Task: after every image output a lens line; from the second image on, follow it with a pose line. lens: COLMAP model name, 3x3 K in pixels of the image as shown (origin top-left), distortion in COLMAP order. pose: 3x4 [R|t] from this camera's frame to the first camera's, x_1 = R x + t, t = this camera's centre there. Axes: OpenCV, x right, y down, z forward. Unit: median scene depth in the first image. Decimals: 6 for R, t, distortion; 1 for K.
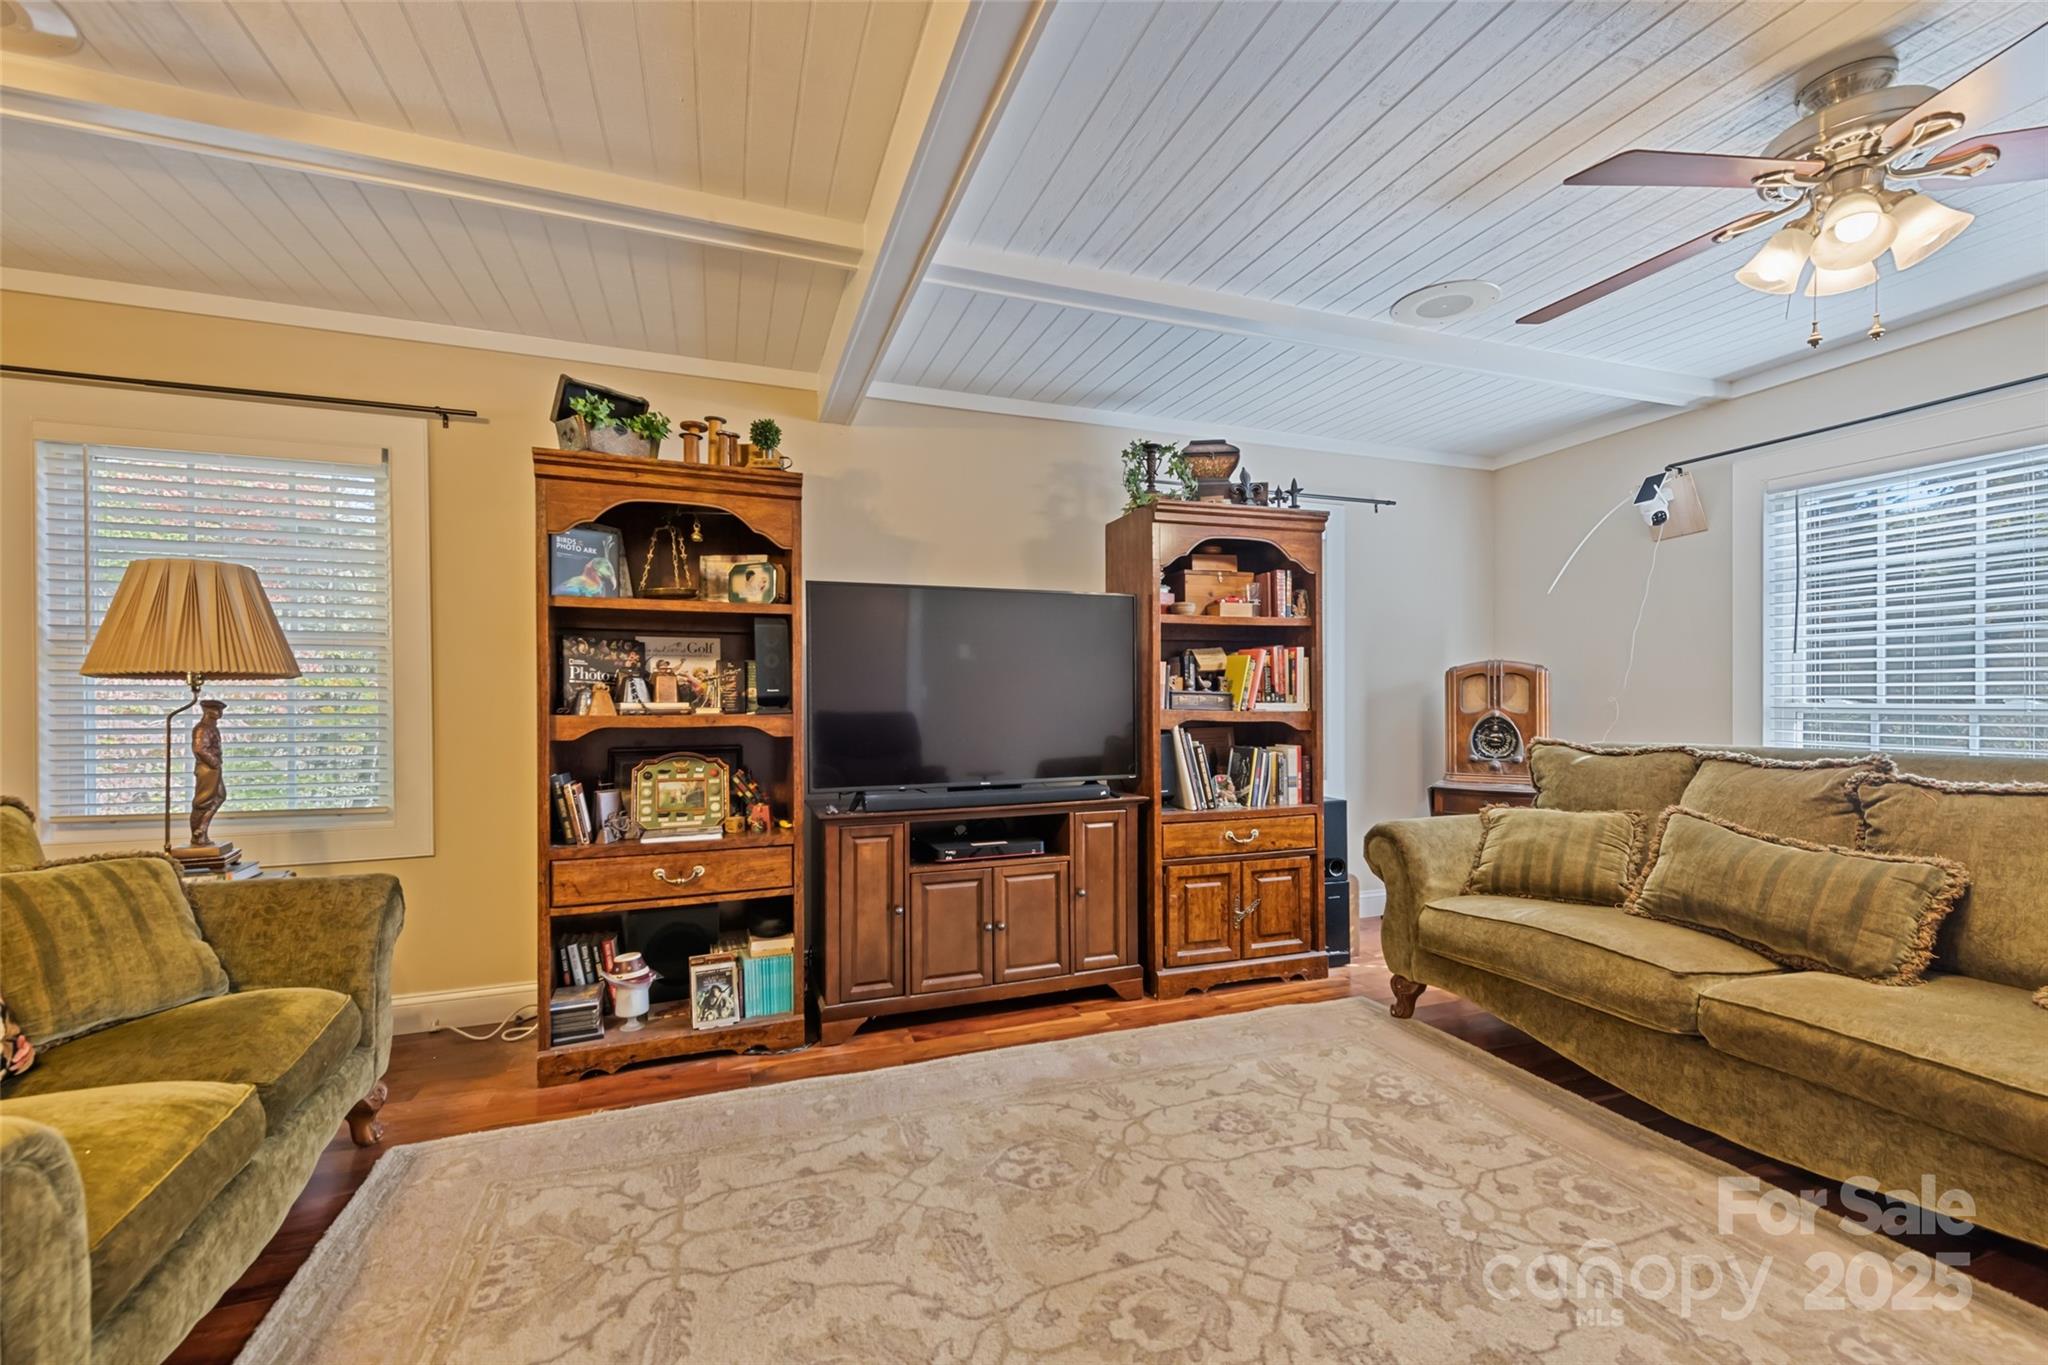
lens RADIAL K [[832.7, 0, 1032.1], [0, 832.7, 694.5], [0, 0, 1]] dist [0.014139, -0.003900]
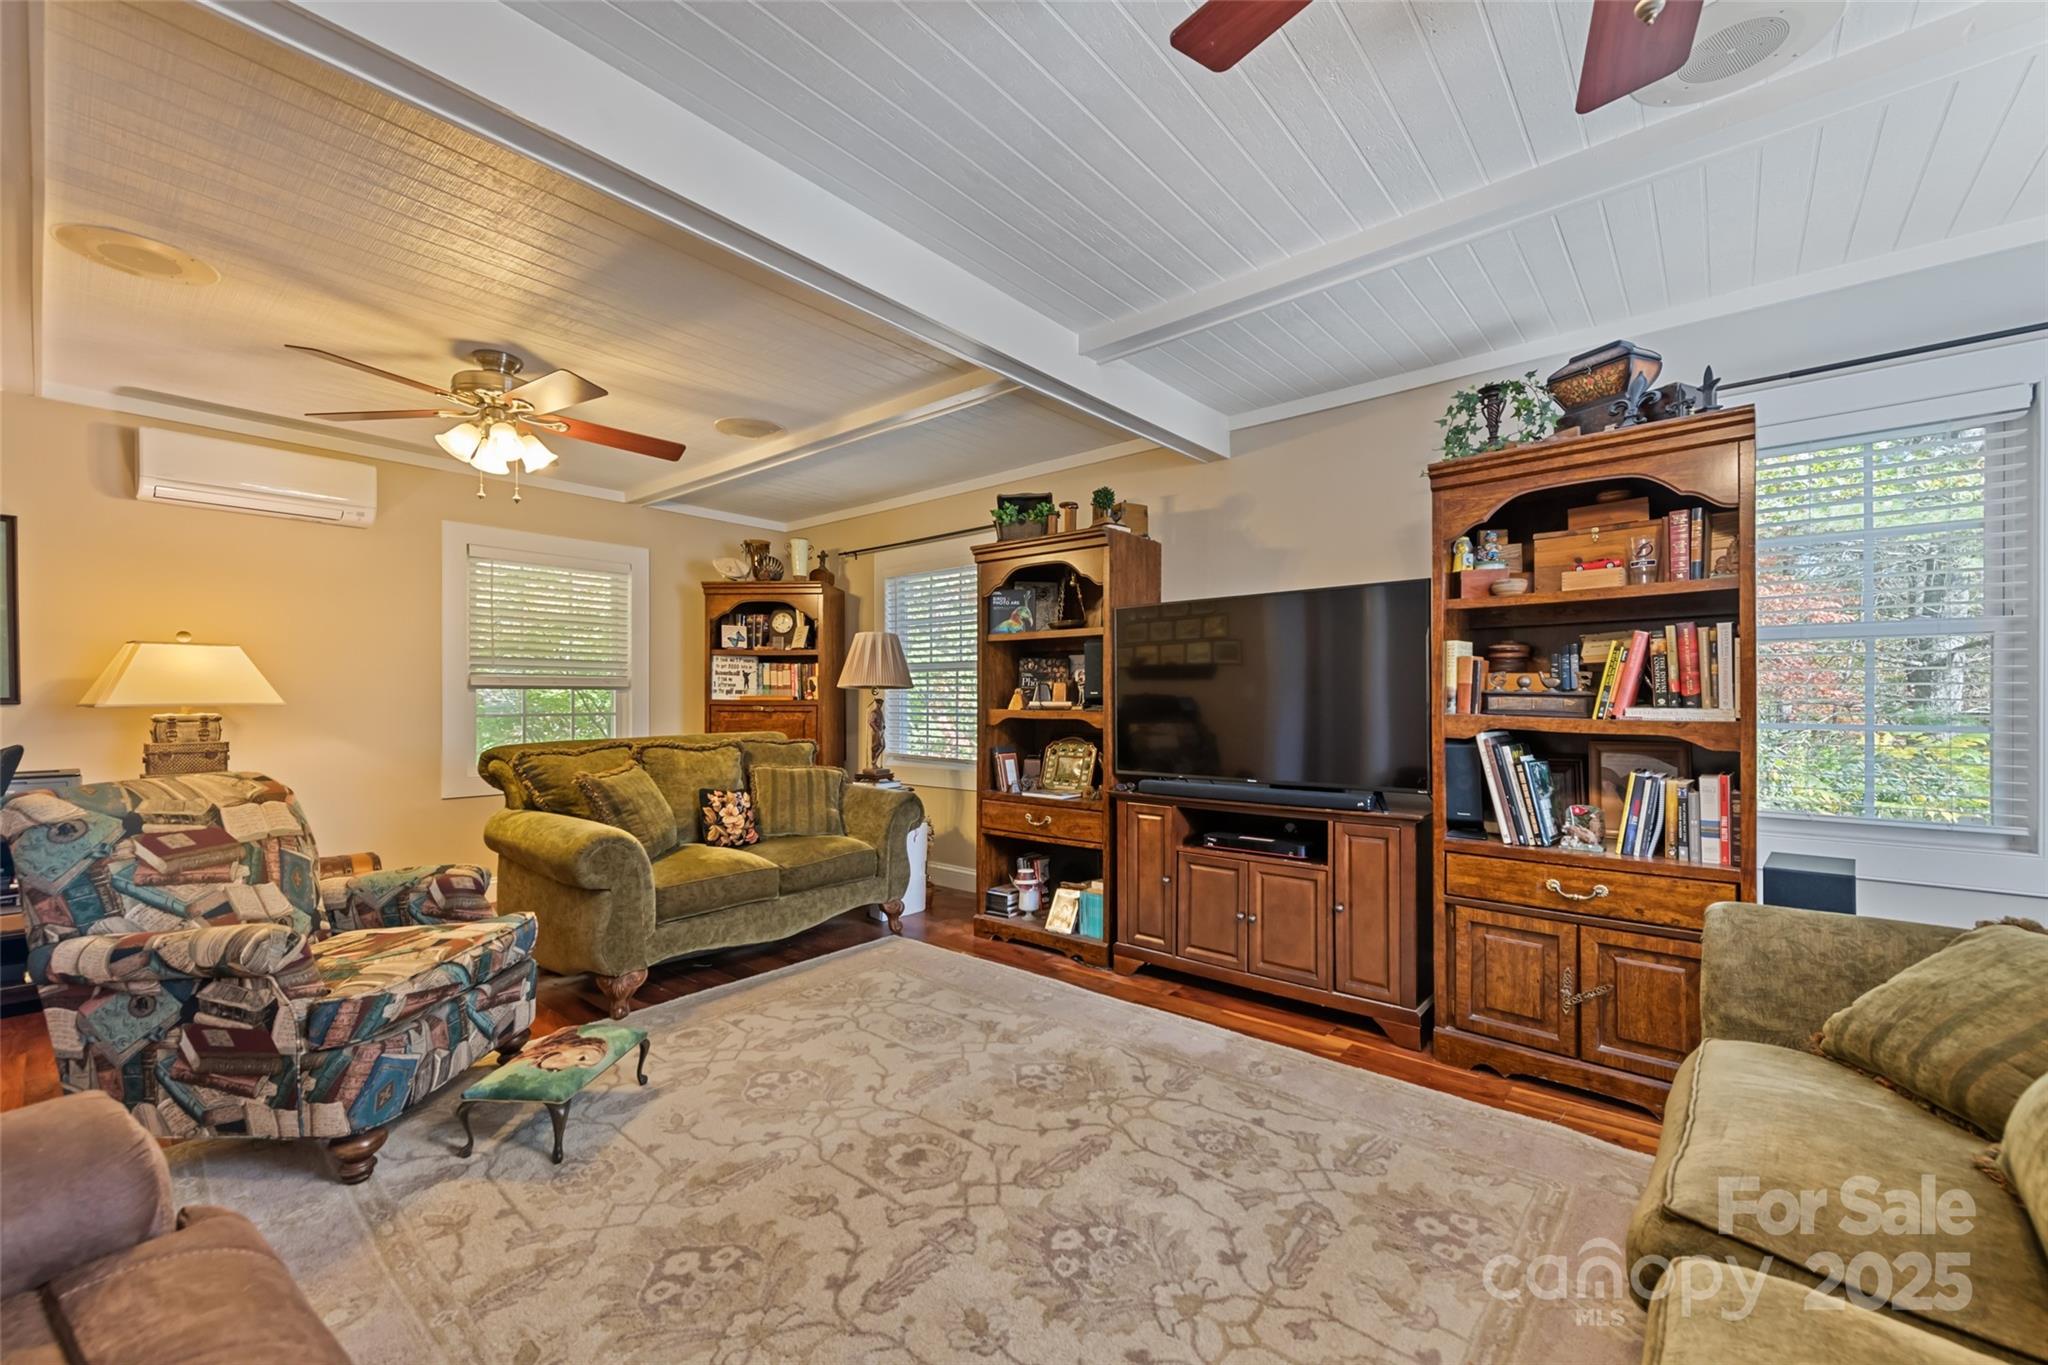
lens RADIAL K [[832.7, 0, 1064.2], [0, 832.7, 692.2], [0, 0, 1]] dist [0.014139, -0.003900]
pose [[0.499381, -0.001744, -0.866381, 0.718296], [0.003815, 0.999993, 0.000186, -0.005813], [0.866374, -0.003398, 0.499384, 0.265170]]
